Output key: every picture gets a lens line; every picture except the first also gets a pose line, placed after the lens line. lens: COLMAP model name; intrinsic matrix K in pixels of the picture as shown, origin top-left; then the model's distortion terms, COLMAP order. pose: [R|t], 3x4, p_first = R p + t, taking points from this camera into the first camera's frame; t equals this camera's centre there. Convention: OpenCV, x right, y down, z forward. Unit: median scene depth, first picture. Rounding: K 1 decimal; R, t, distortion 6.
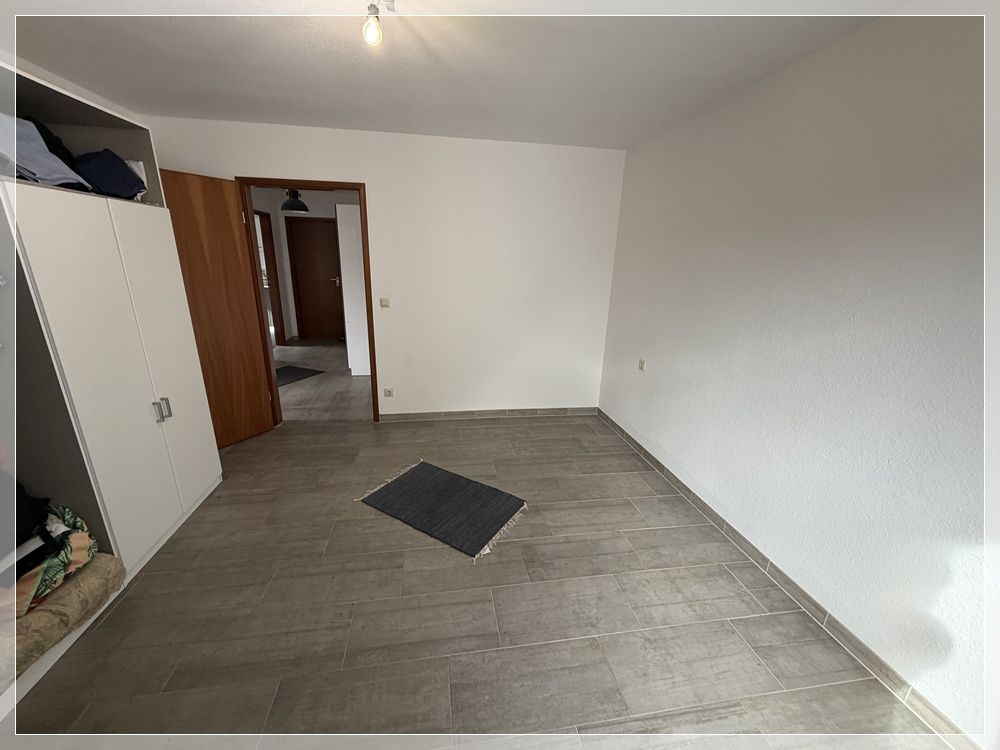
lens RADIAL K [[399.2, 0, 500.4], [0, 399.2, 379.9], [0, 0, 1]] dist [-0.001628, -0.000061]
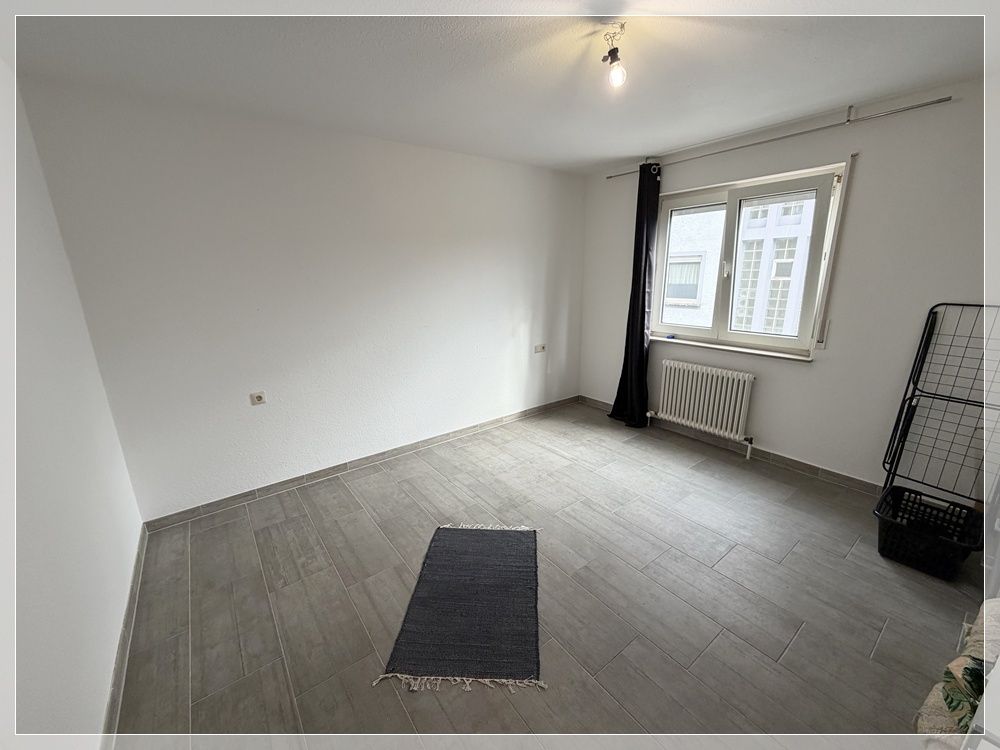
lens RADIAL K [[399.2, 0, 503.1], [0, 399.2, 374.9], [0, 0, 1]] dist [-0.001628, -0.000061]
pose [[-0.473914, -0.242882, 0.846413, -0.636054], [0.268179, 0.875737, 0.401453, -0.304722], [-0.838740, 0.417244, -0.349888, 0.949976]]
